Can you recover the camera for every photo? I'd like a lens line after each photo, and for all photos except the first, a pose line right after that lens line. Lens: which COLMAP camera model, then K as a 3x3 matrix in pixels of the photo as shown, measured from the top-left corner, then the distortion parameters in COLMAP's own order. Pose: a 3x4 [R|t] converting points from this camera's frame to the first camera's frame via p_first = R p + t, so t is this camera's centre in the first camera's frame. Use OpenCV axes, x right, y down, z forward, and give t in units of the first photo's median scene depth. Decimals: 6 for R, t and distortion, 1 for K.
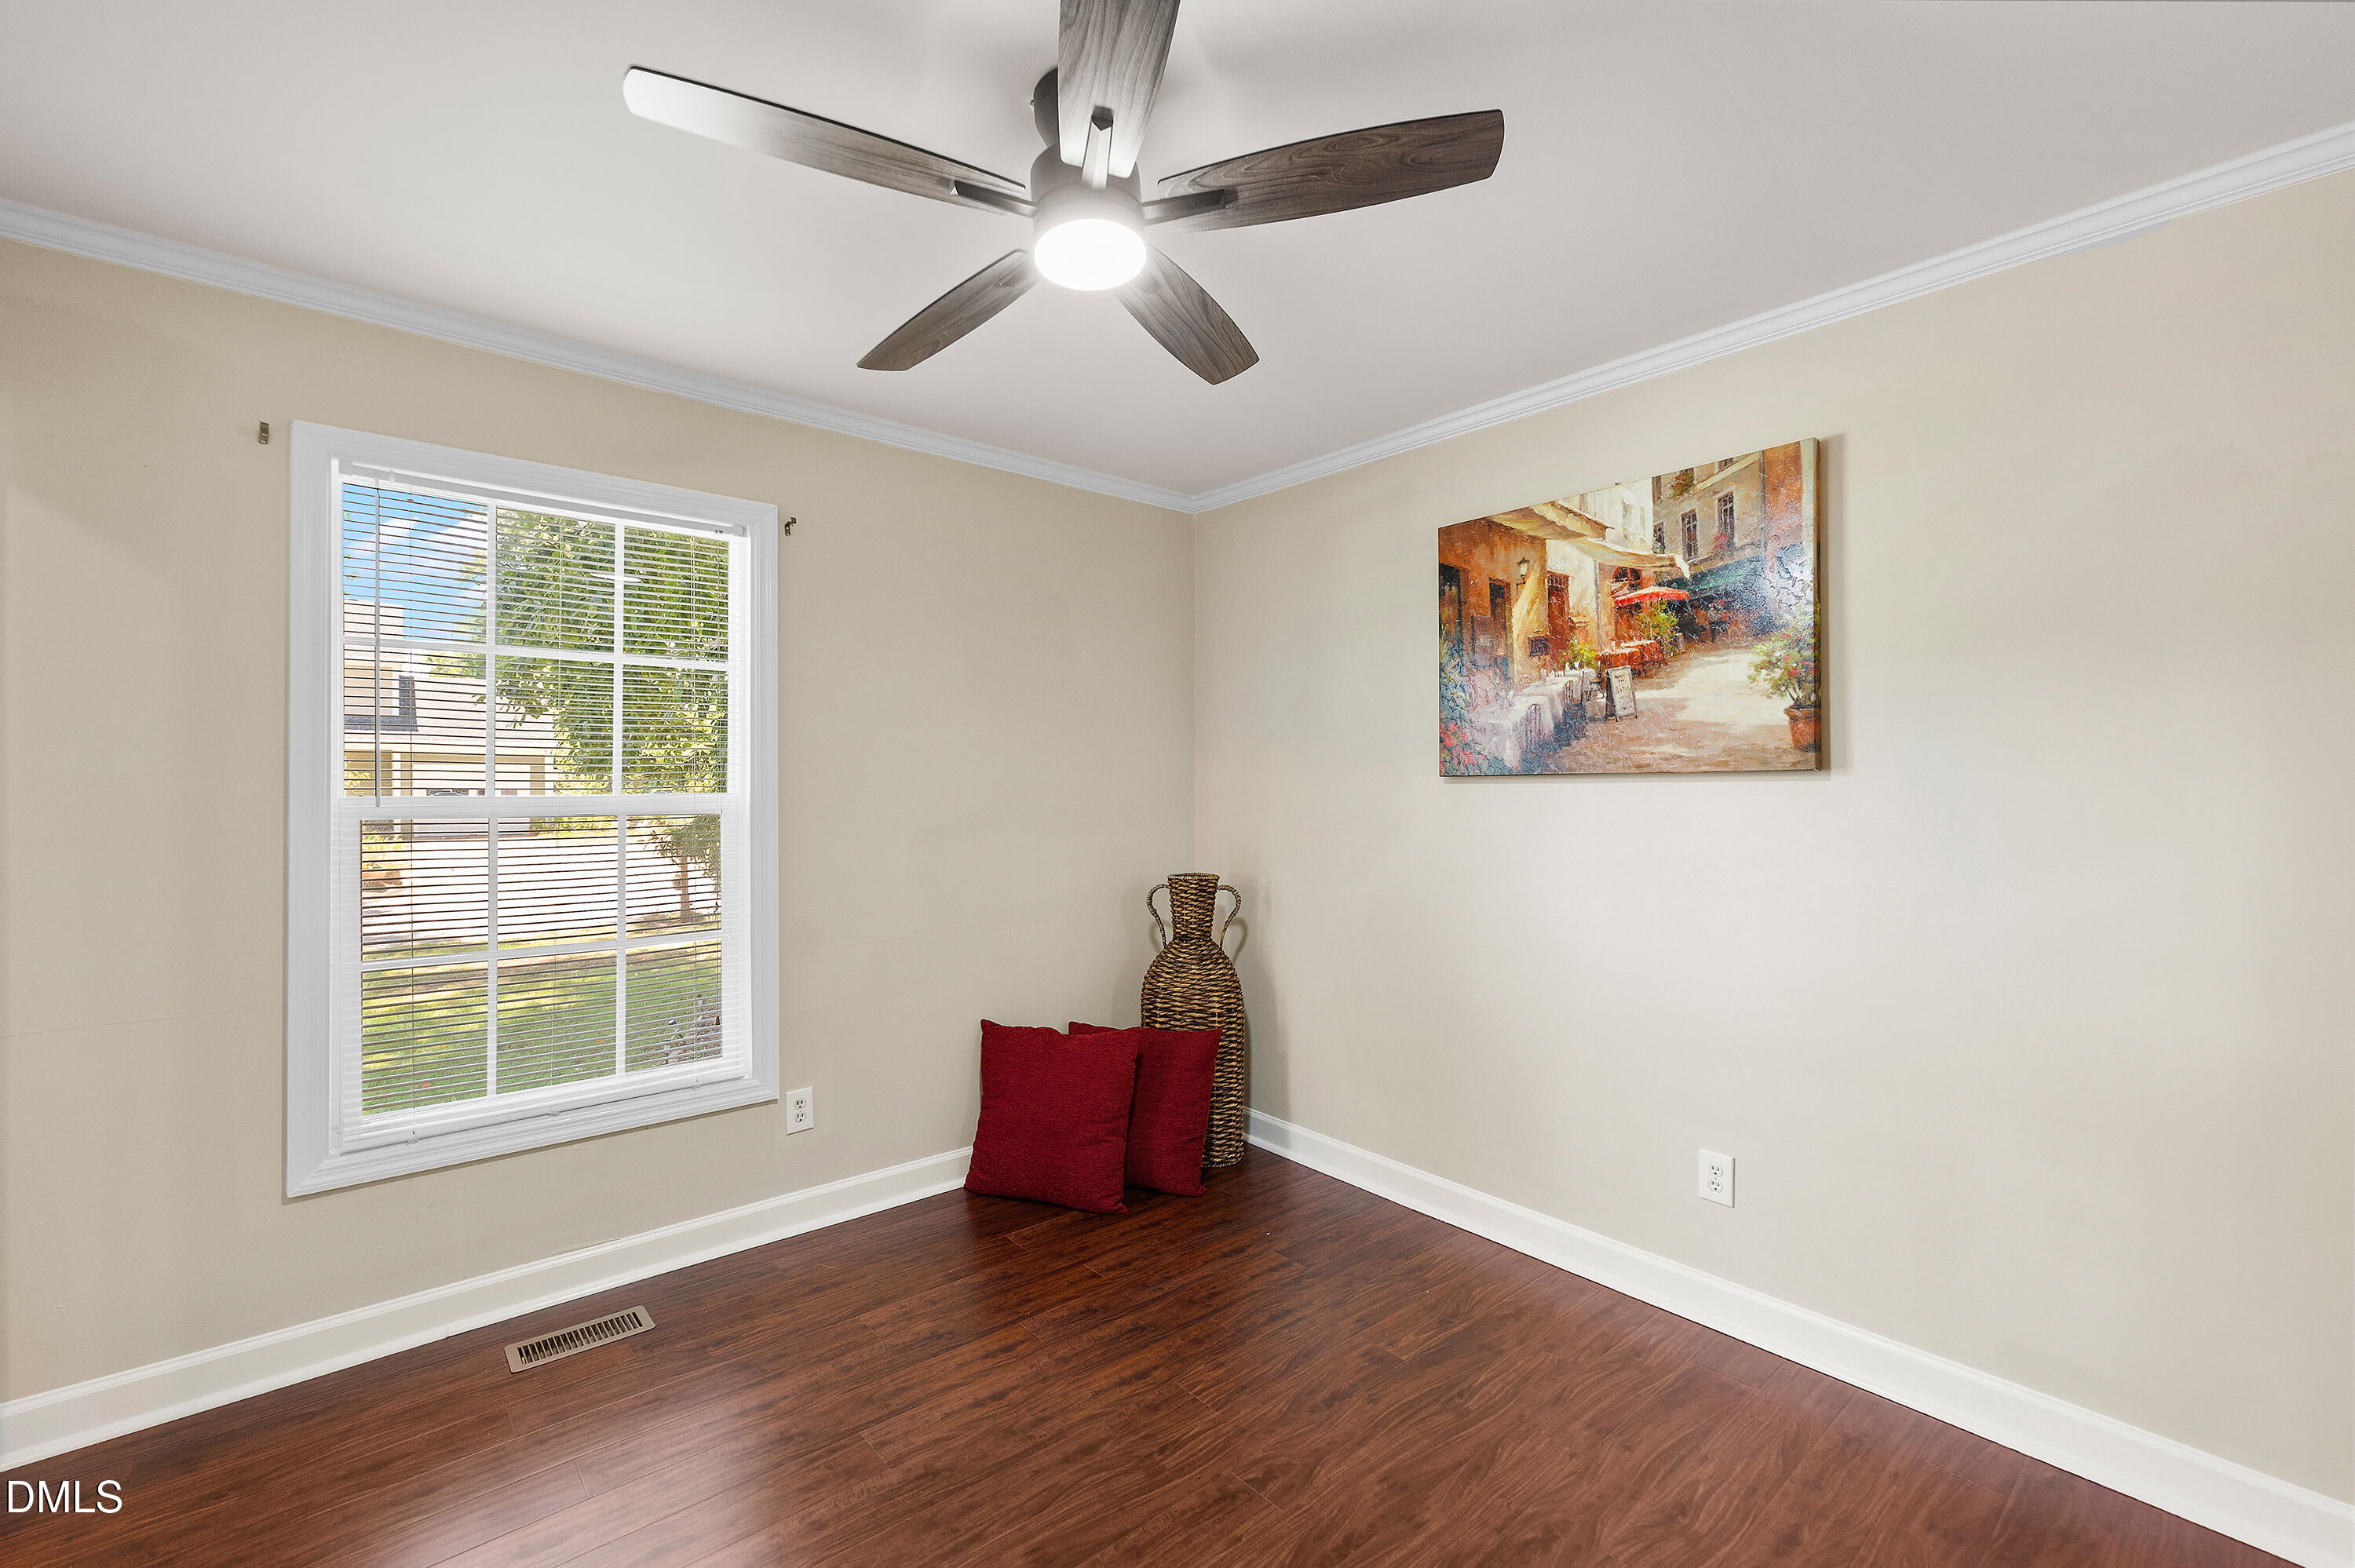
lens RADIAL K [[1004.5, 0, 1179.5], [0, 1004.5, 766.9], [0, 0, 1]] dist [-0.001029, -0.000044]
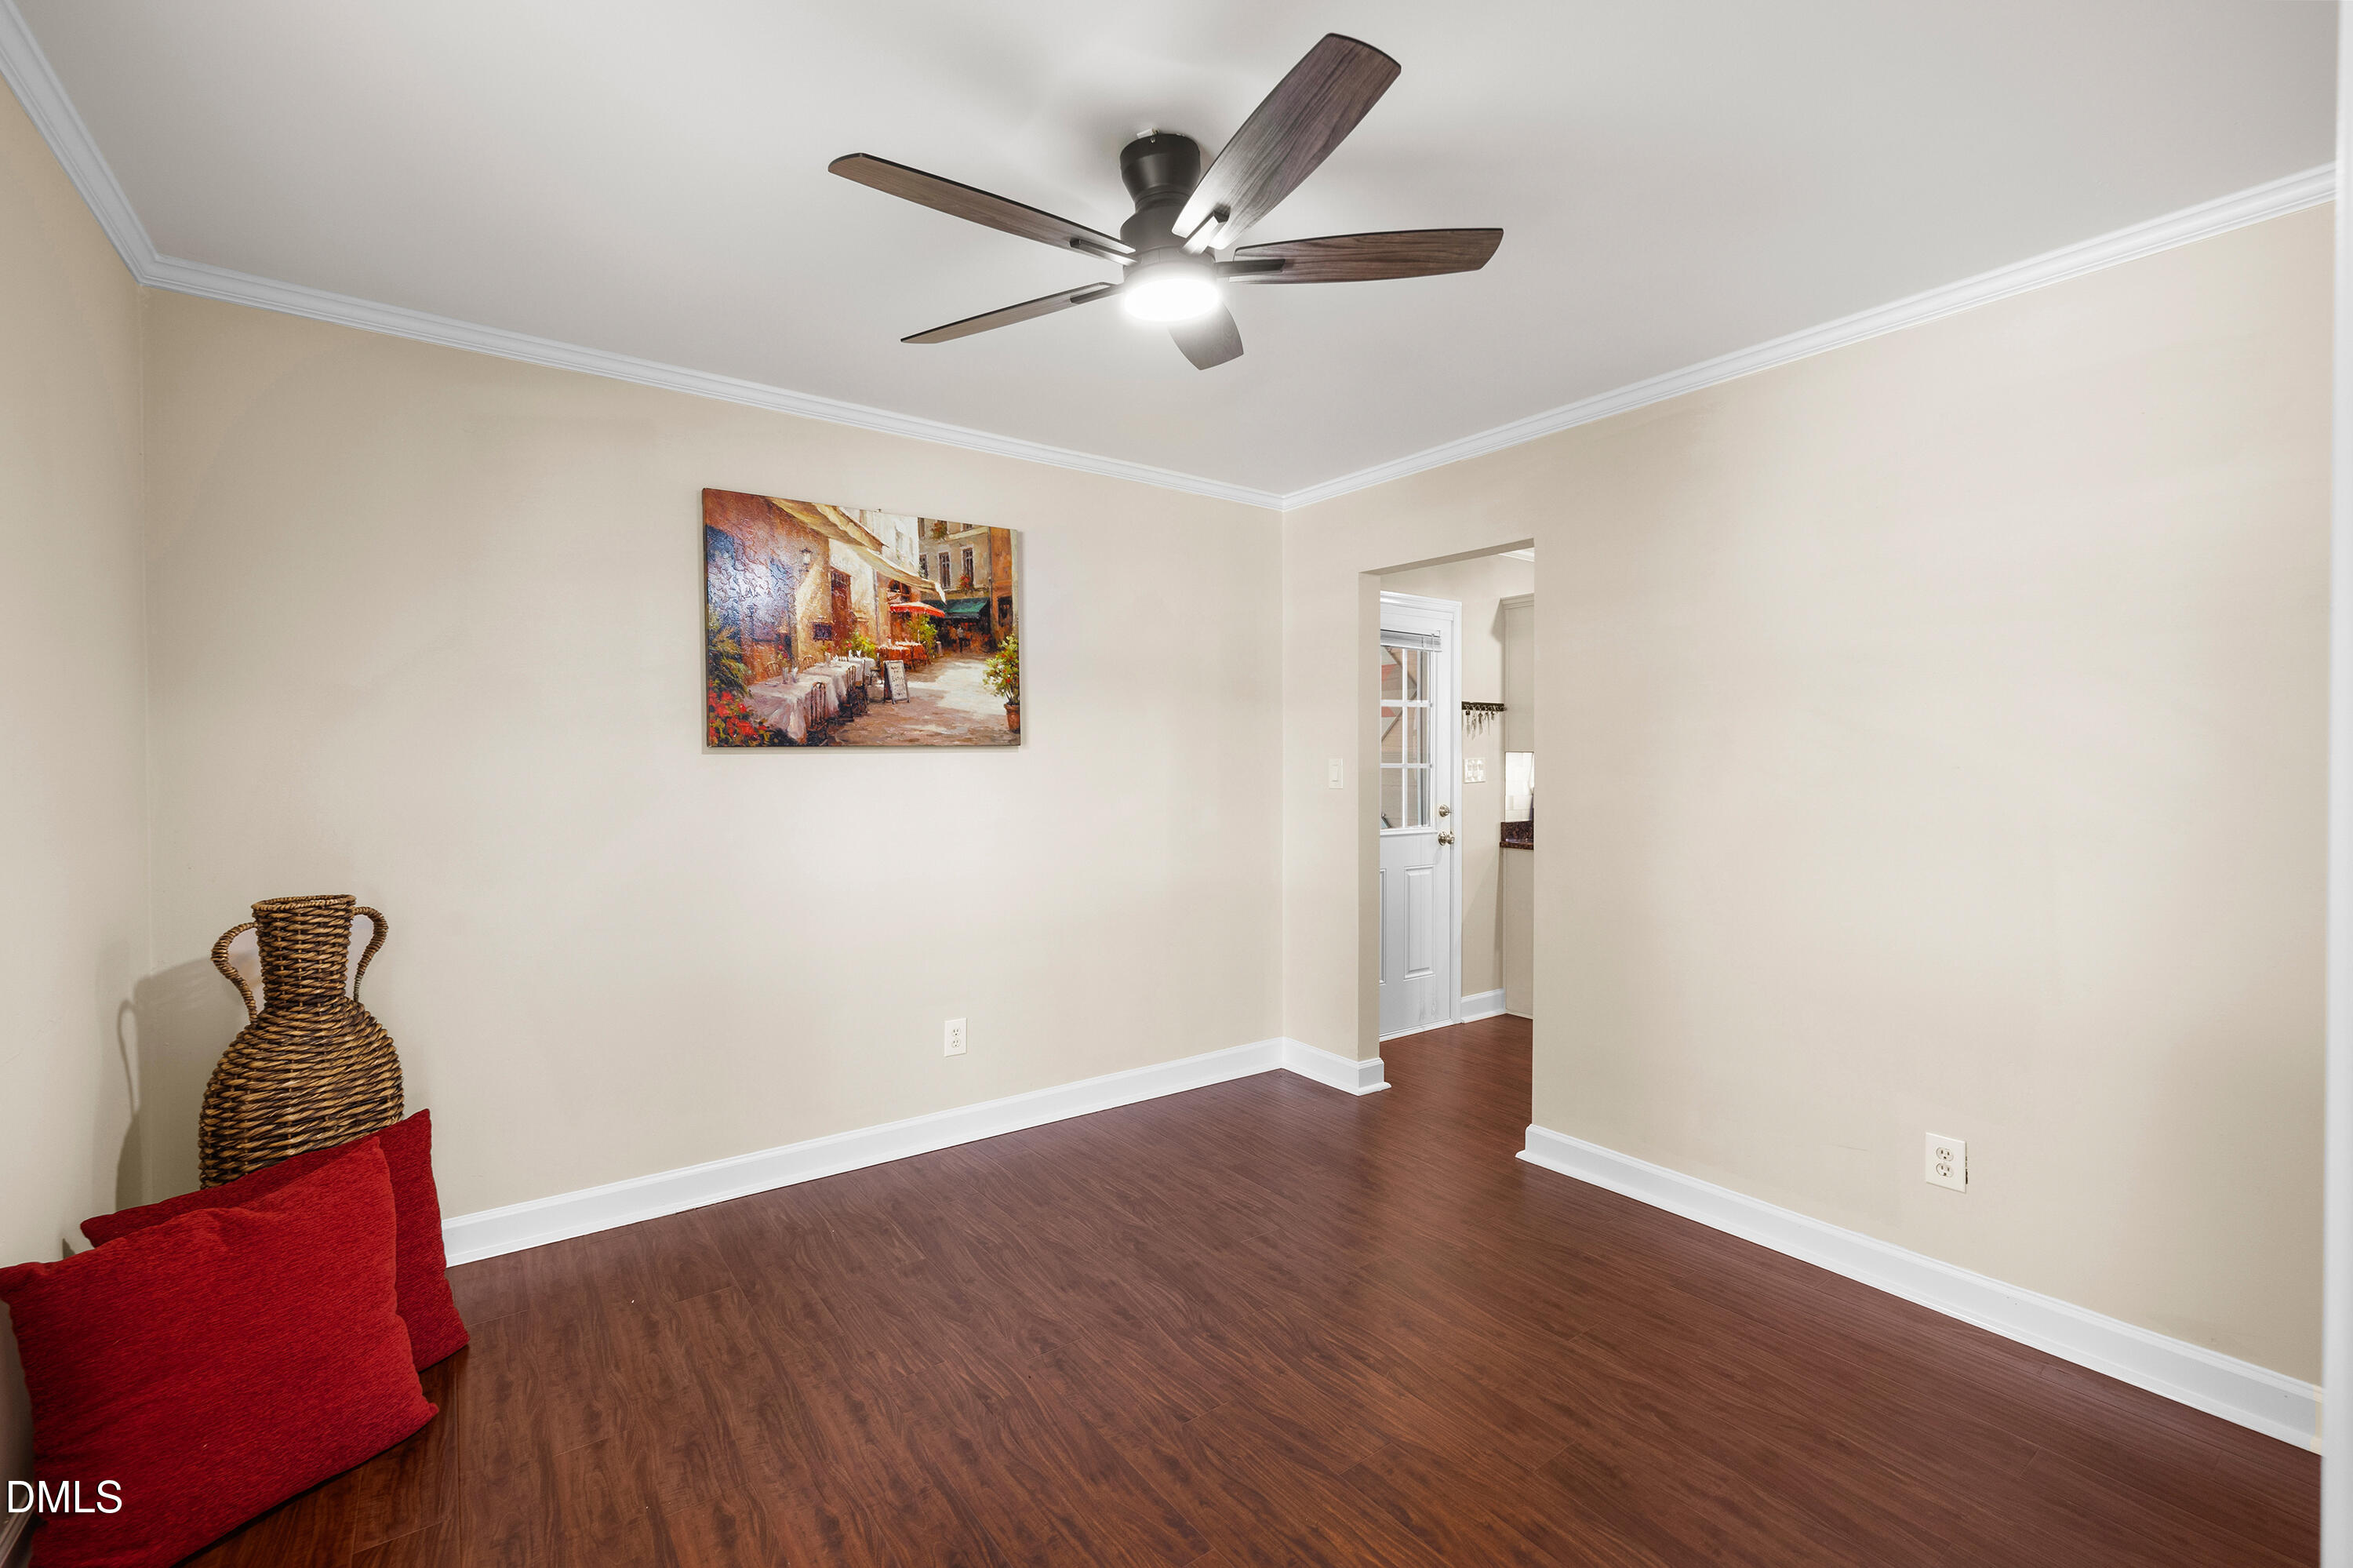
lens RADIAL K [[1003.8, 0, 1178.5], [0, 1003.8, 766.9], [0, 0, 1]] dist [-0.001029, -0.000044]
pose [[0.064111, -0.001892, 0.997941, -0.780737], [-0.006022, 0.999979, 0.002283, 0.027559], [-0.997925, -0.006156, 0.064099, 0.566789]]
